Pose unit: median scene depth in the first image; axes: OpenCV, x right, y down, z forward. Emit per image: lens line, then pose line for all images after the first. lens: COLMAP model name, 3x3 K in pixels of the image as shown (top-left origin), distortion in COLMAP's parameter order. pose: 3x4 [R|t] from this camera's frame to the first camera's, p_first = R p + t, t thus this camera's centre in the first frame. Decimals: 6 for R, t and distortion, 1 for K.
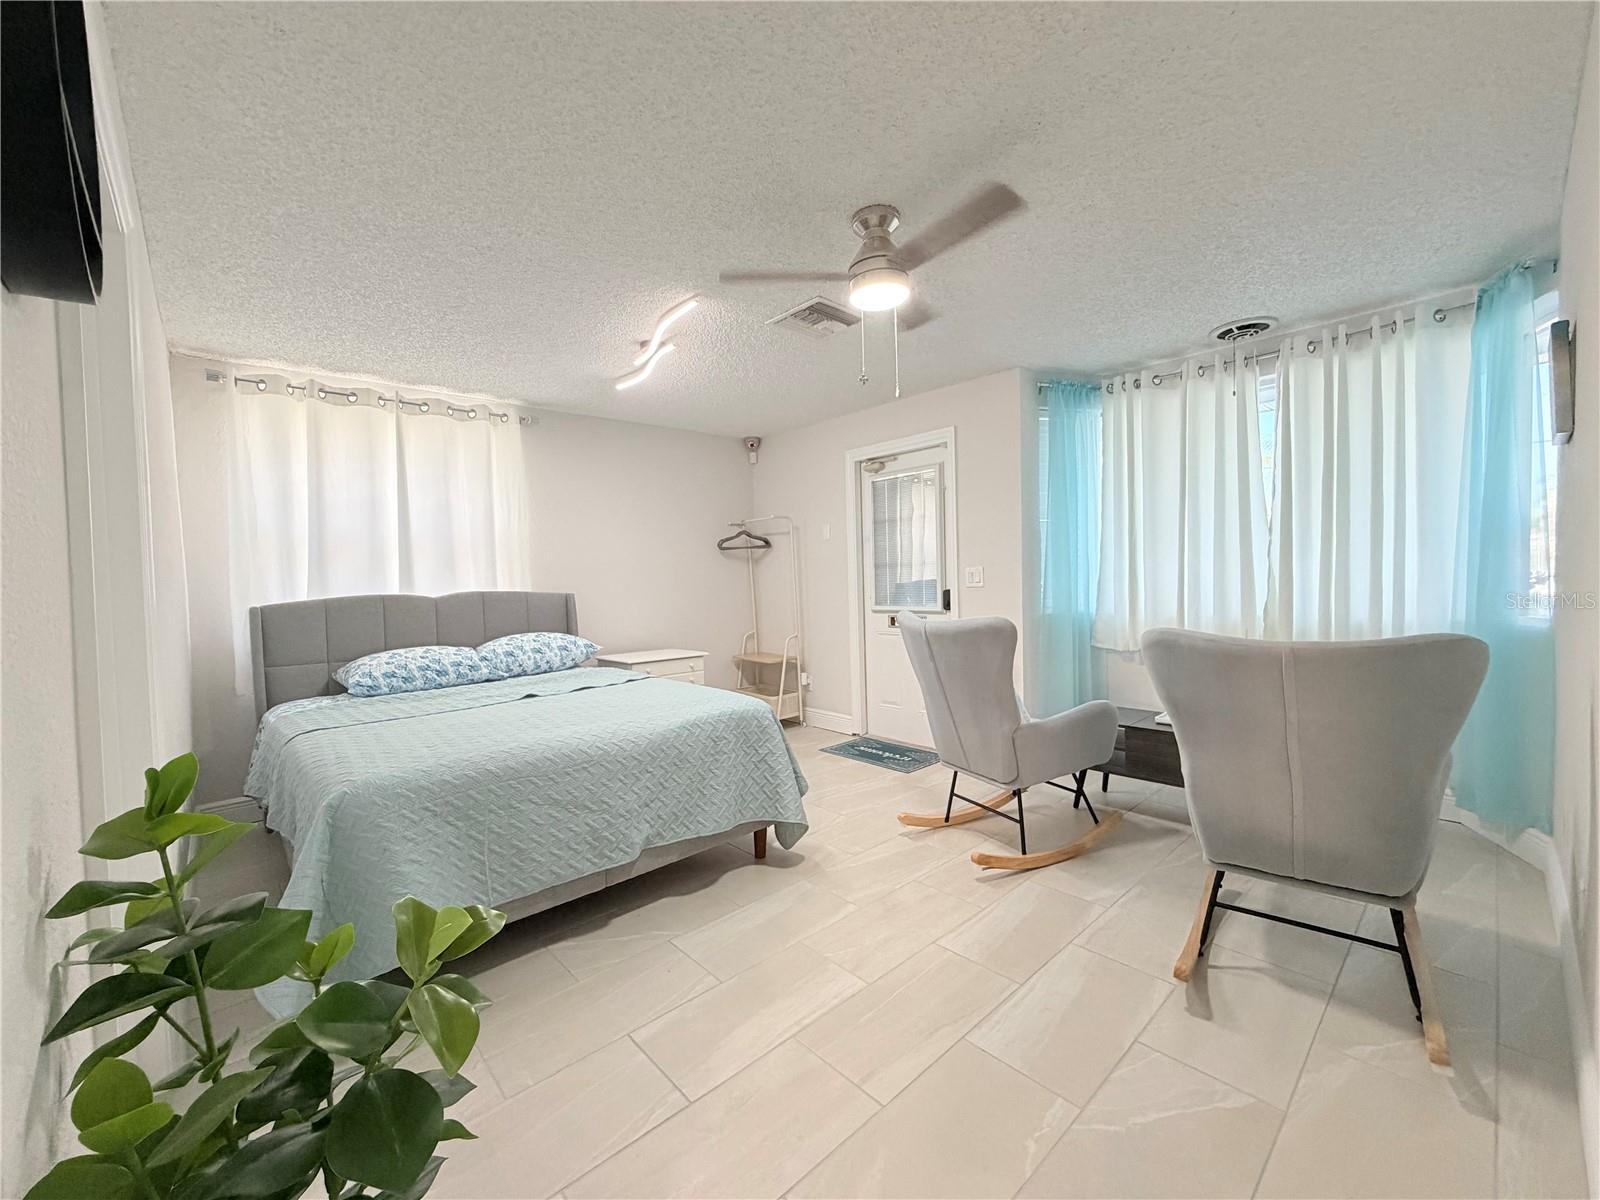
lens RADIAL K [[639.3, 0, 799.6], [0, 639.3, 599.4], [0, 0, 1]] dist [0.000809, -0.000145]
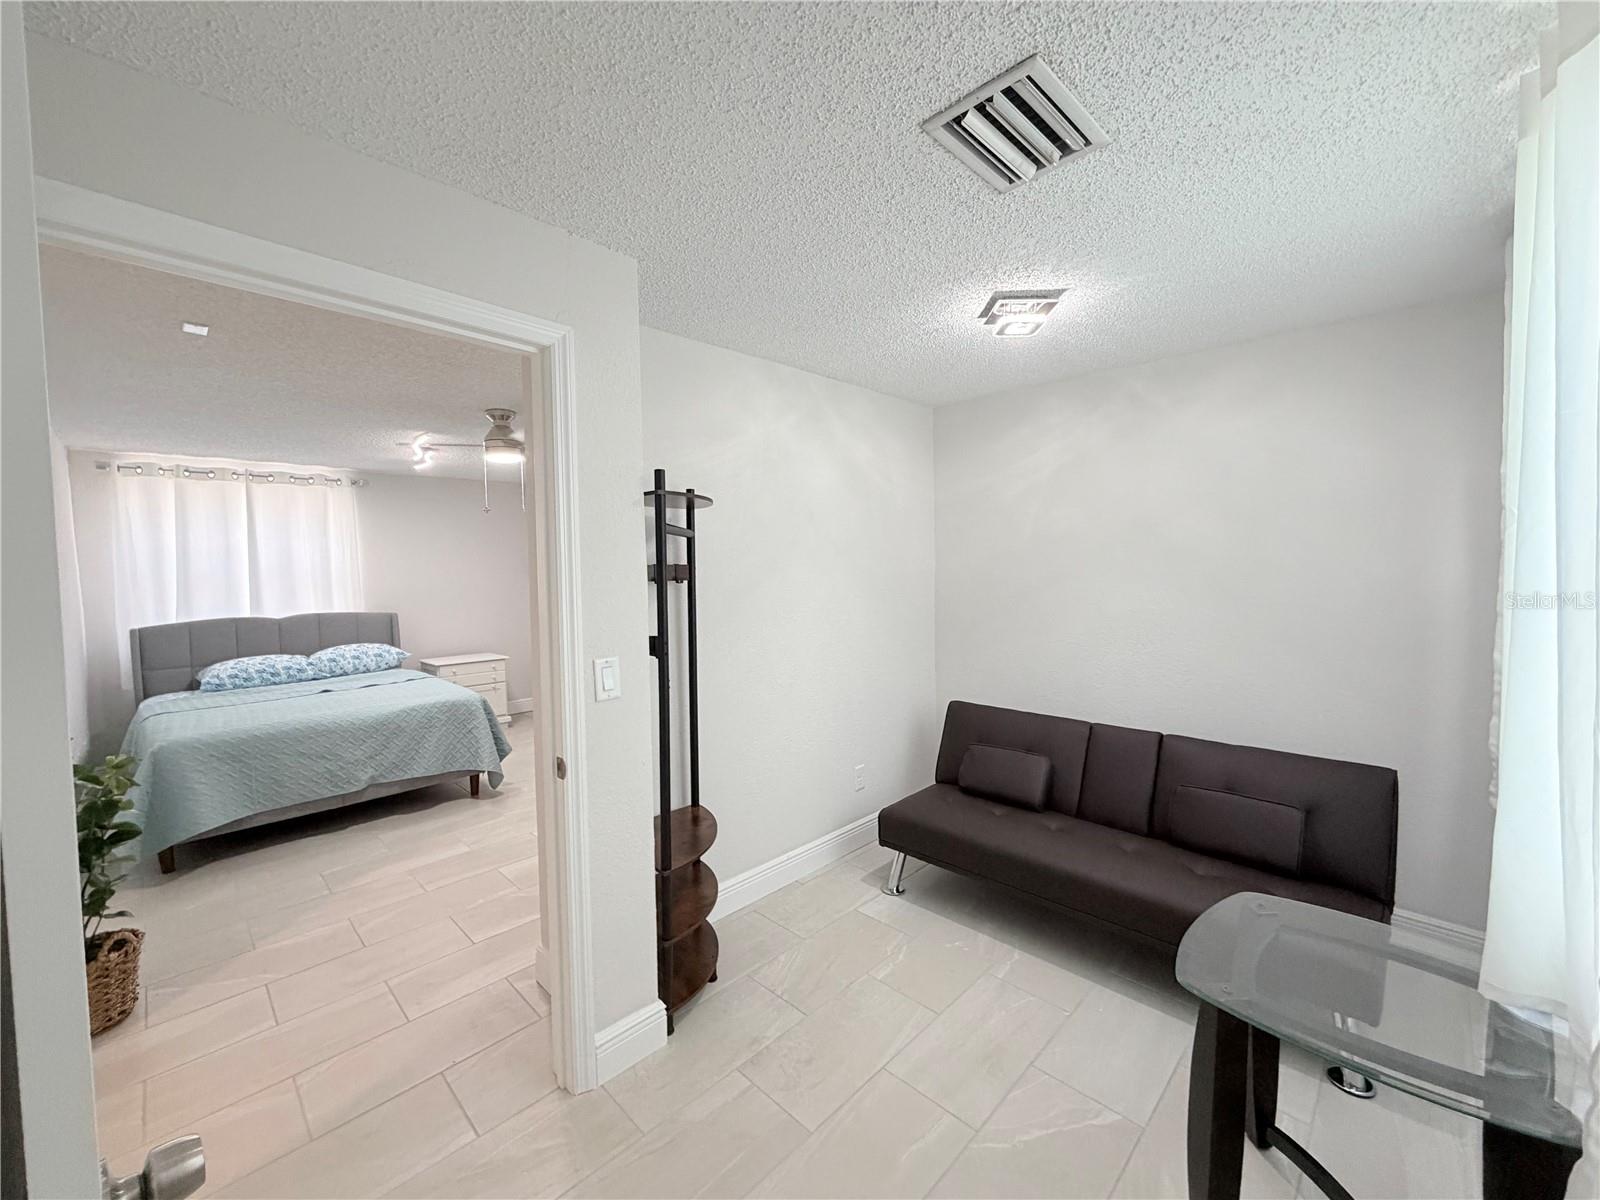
lens RADIAL K [[639.3, 0, 802.2], [0, 639.3, 602.8], [0, 0, 1]] dist [0.000809, -0.000145]
pose [[0.998304, 0.006973, 0.057798, 0.528185], [-0.008430, 0.999652, 0.025011, -0.089978], [-0.057604, -0.025456, 0.998015, -0.486262]]
